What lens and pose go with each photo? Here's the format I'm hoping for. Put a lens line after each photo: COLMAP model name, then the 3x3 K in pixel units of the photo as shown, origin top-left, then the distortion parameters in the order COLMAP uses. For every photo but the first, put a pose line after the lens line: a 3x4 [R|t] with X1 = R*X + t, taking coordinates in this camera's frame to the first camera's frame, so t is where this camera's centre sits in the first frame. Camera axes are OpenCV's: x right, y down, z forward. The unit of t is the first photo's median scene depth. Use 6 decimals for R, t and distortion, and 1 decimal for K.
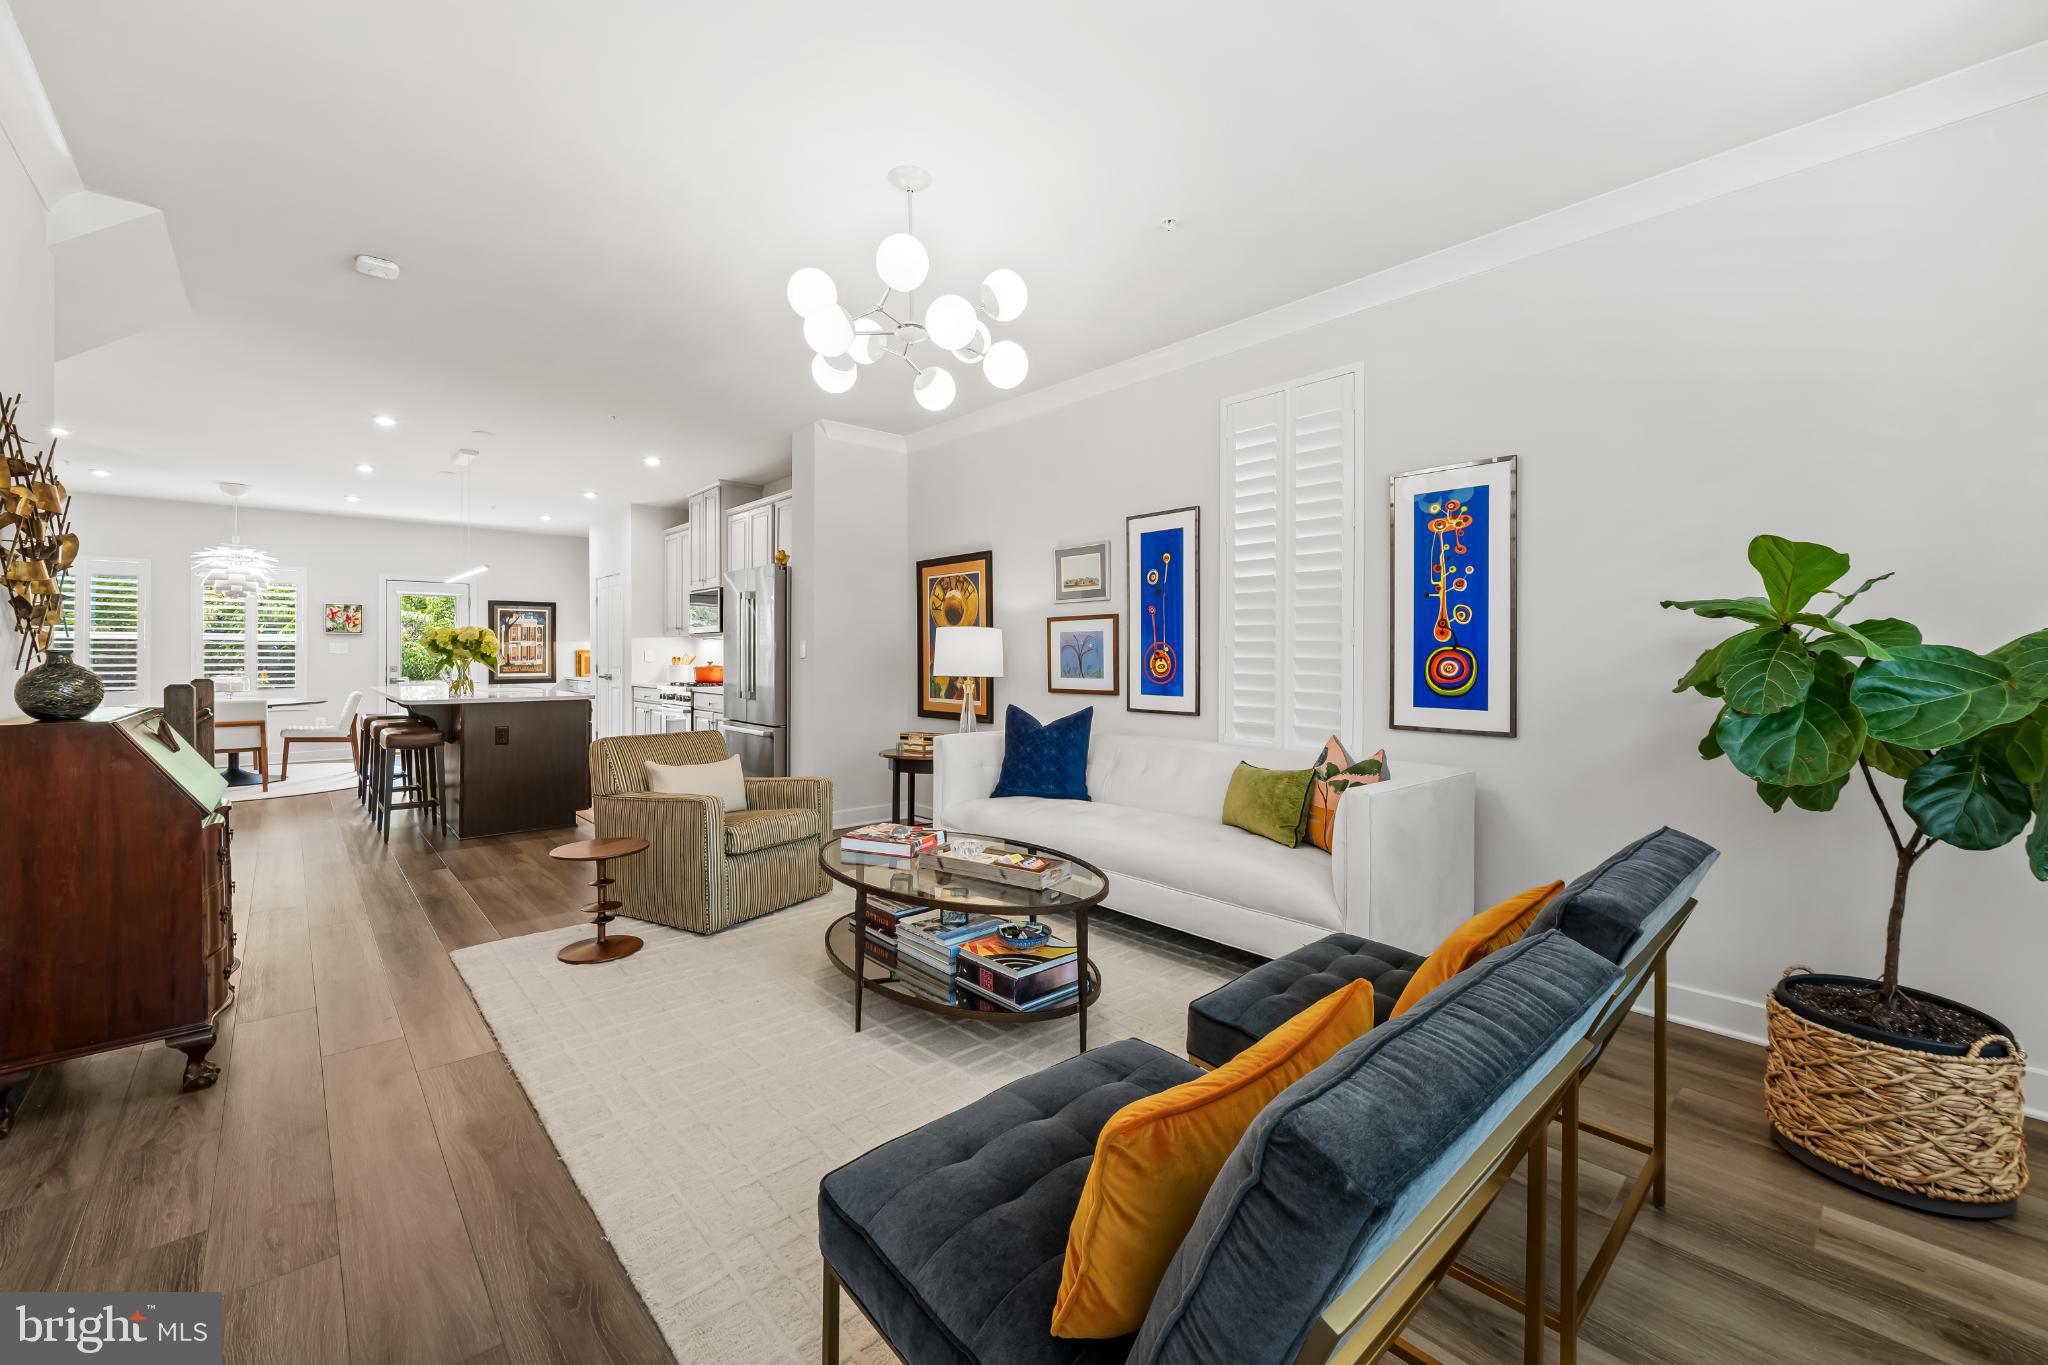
lens RADIAL K [[831.3, 0, 1025.5], [0, 831.3, 672.0], [0, 0, 1]] dist [-0.004090, 0.000065]
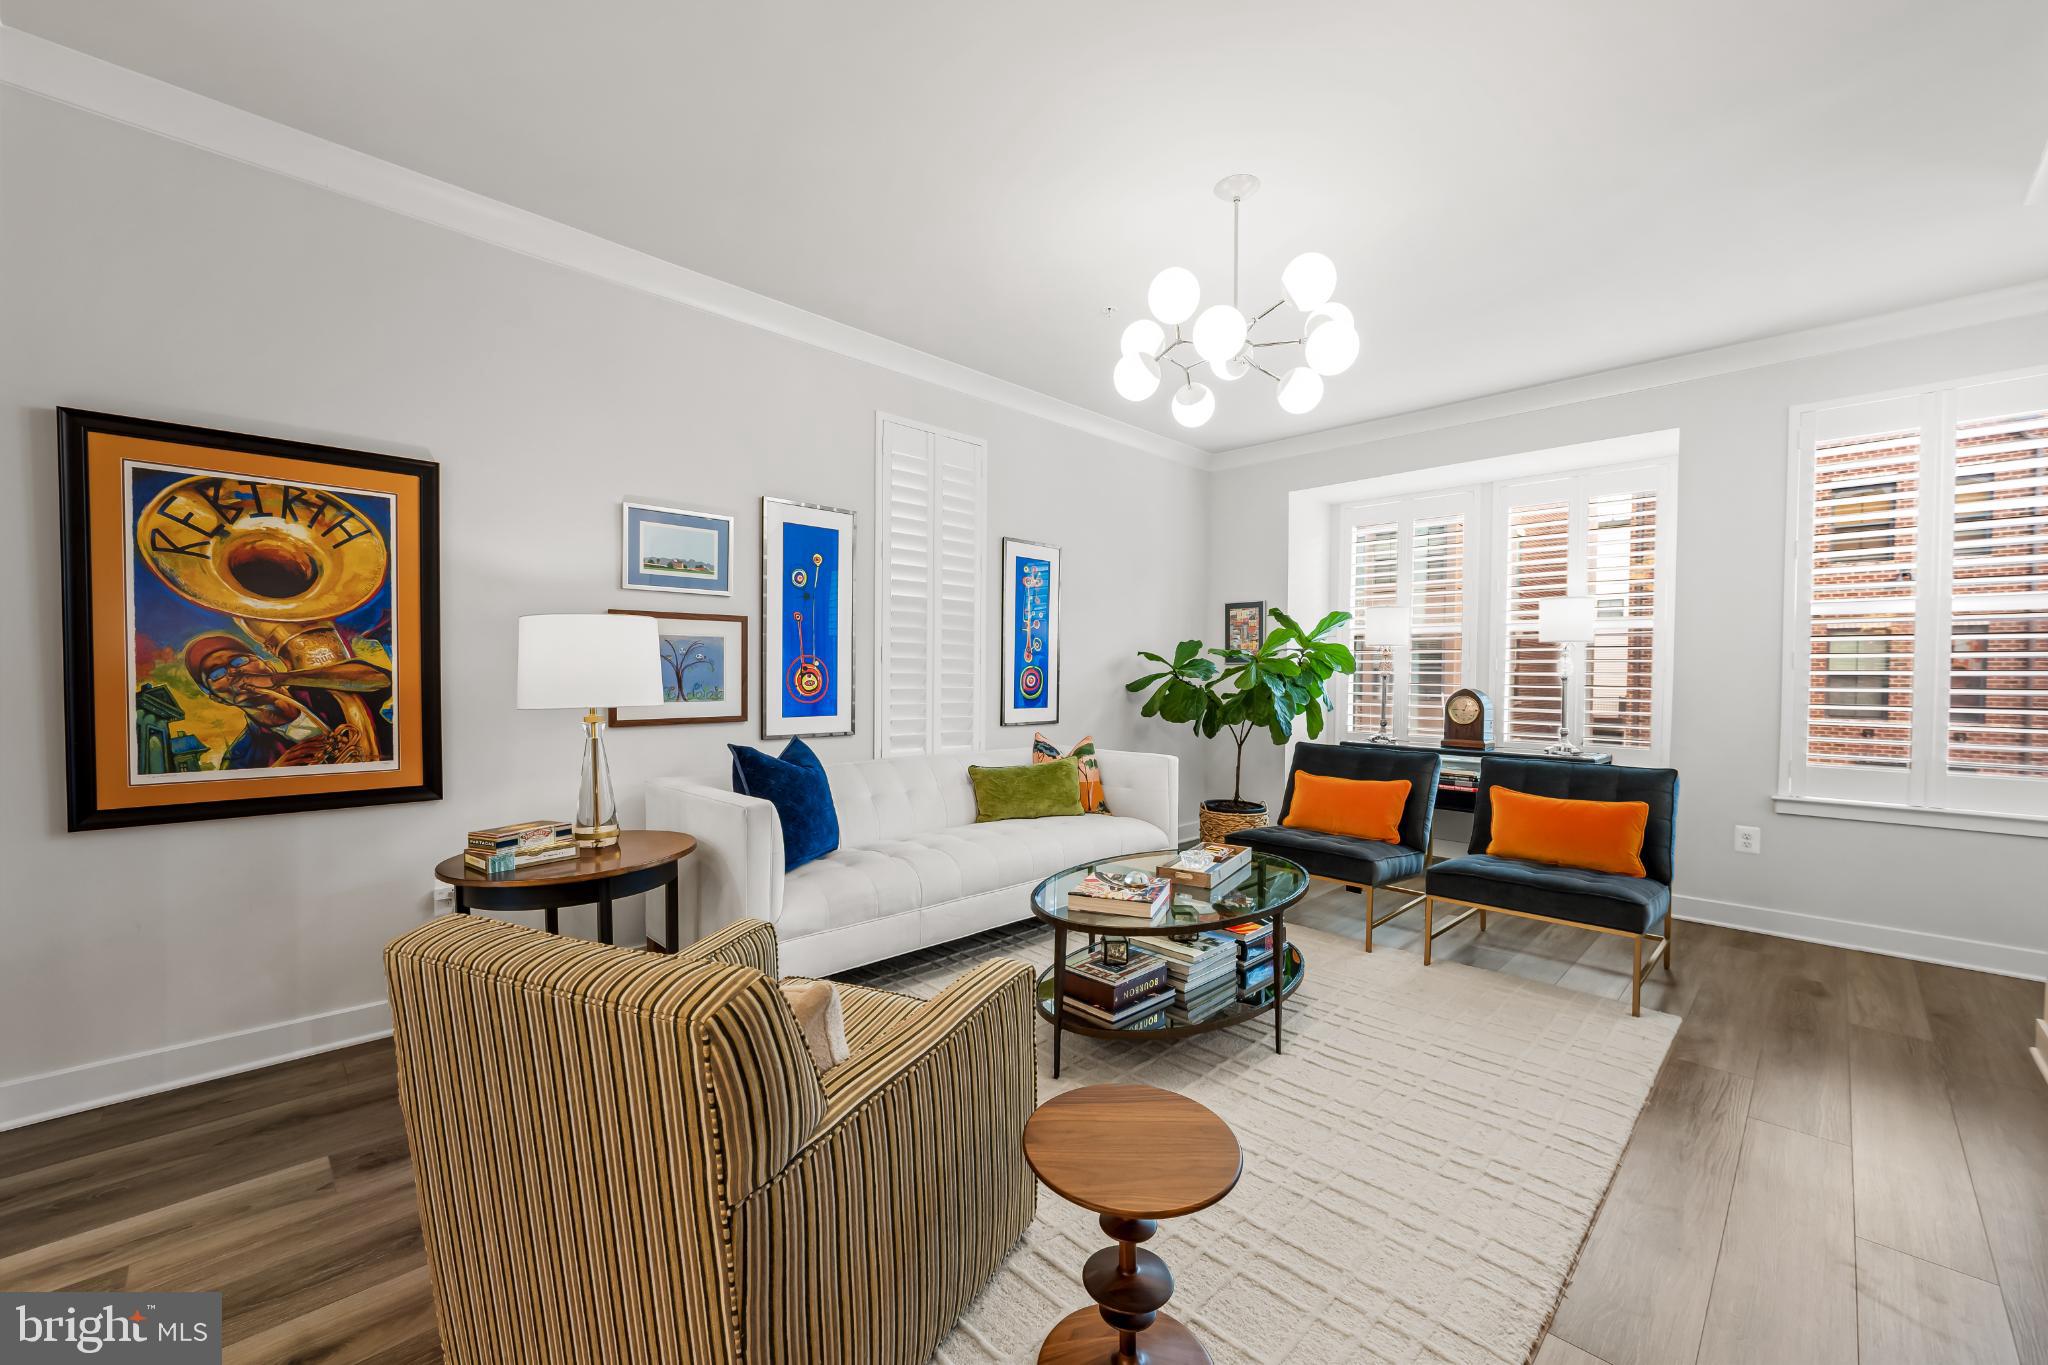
lens RADIAL K [[831.3, 0, 1009.7], [0, 831.3, 700.4], [0, 0, 1]] dist [-0.004090, 0.000065]
pose [[-0.048721, -0.040241, 0.998001, -0.708214], [0.008307, 0.999137, 0.040693, -0.021952], [-0.998778, 0.010273, -0.048345, 0.825859]]
